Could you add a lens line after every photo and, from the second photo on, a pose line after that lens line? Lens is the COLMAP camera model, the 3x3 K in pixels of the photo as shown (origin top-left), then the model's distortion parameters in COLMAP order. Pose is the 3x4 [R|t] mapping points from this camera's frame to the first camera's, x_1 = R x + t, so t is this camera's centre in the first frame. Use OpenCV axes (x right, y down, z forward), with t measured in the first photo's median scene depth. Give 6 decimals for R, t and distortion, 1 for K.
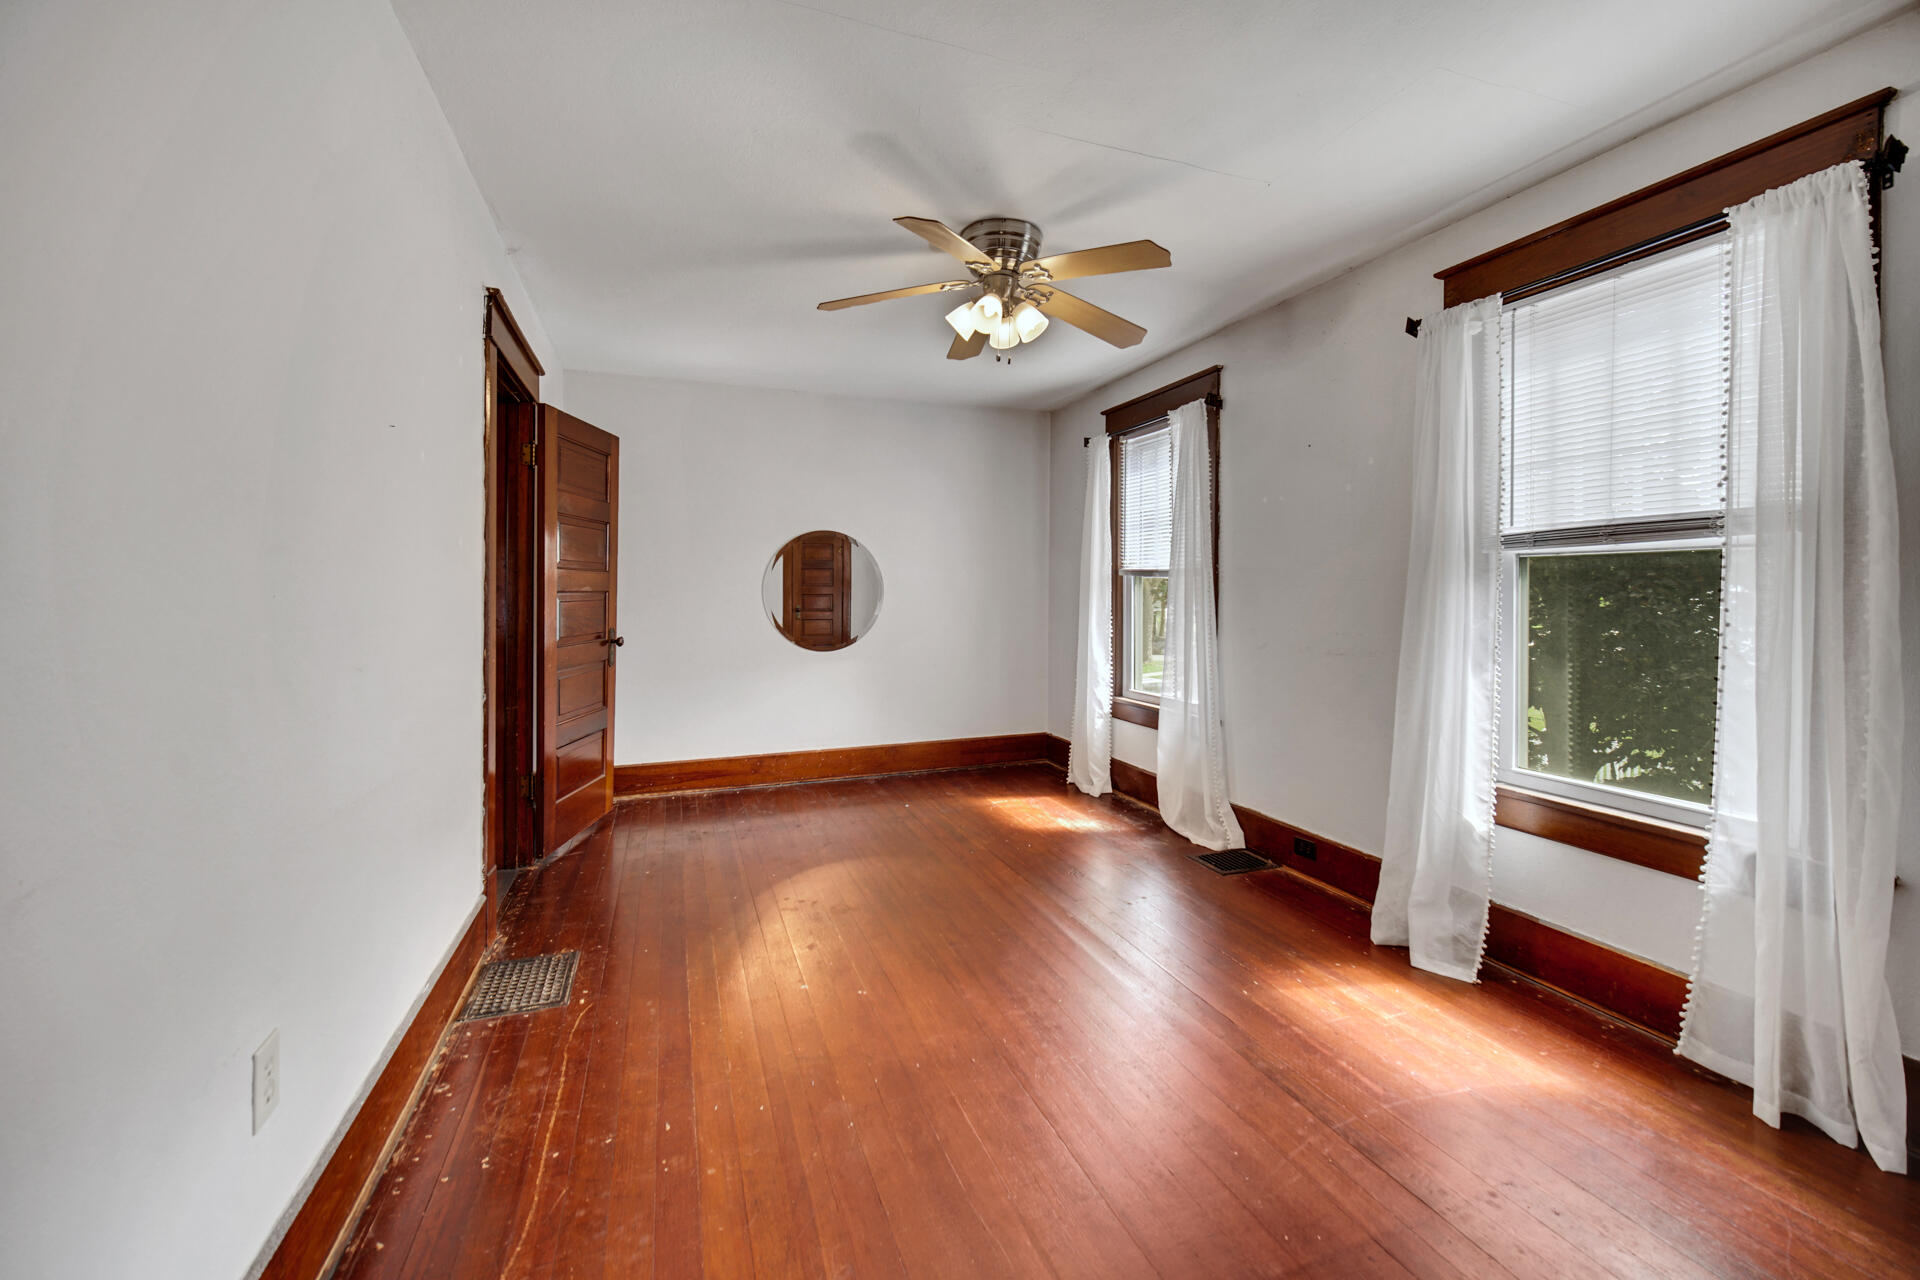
lens RADIAL K [[785.5, 0, 960.8], [0, 785.5, 595.1], [0, 0, 1]] dist [-0.000760, -0.000067]
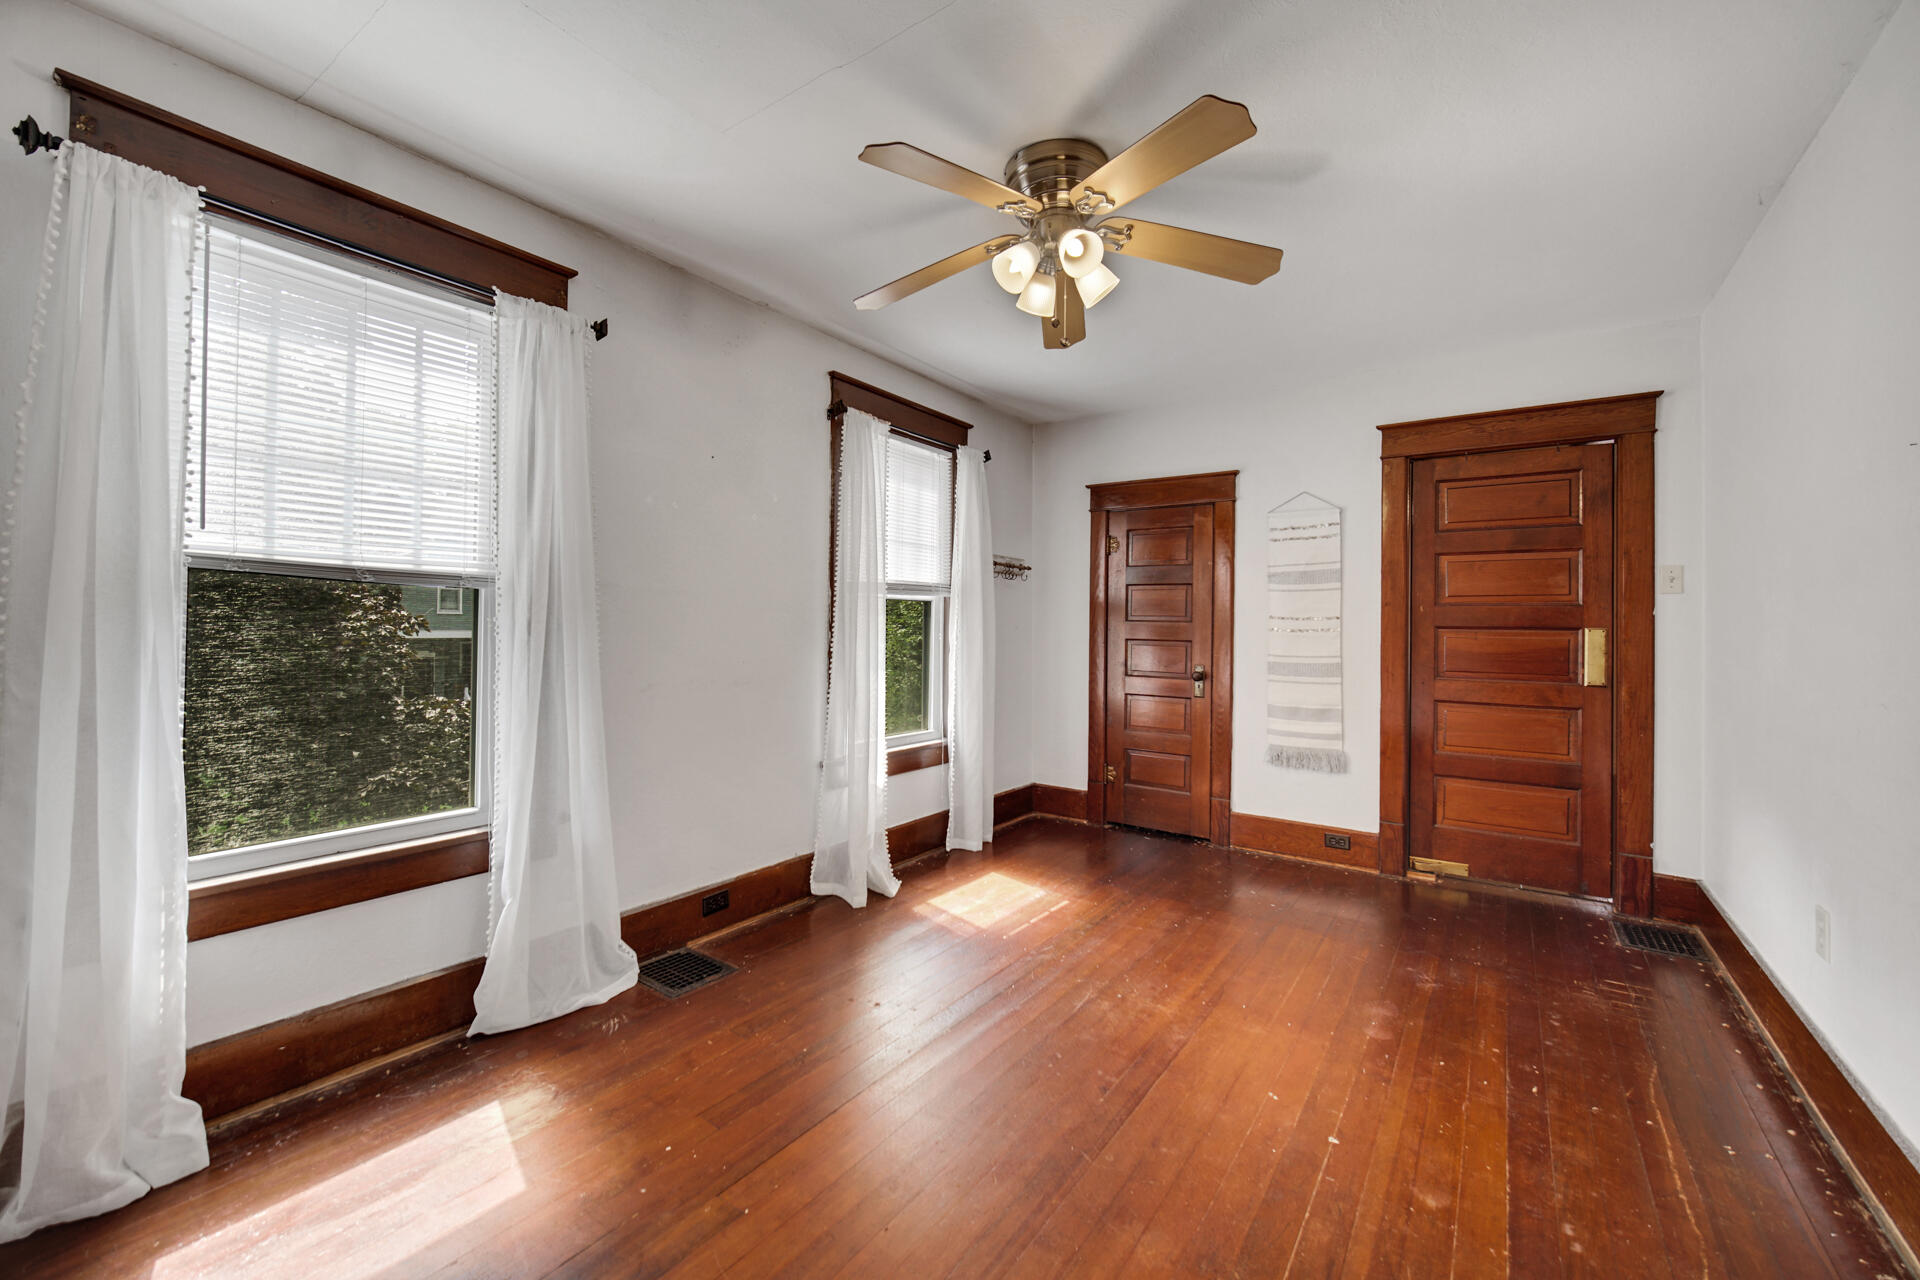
lens RADIAL K [[783.6, 0, 961.2], [0, 783.6, 623.9], [0, 0, 1]] dist [-0.000249, -0.000081]
pose [[-0.573907, -0.005760, 0.818901, -0.466493], [-0.008692, 0.999962, 0.000942, 0.001272], [-0.818875, -0.006577, -0.573935, 1.327590]]
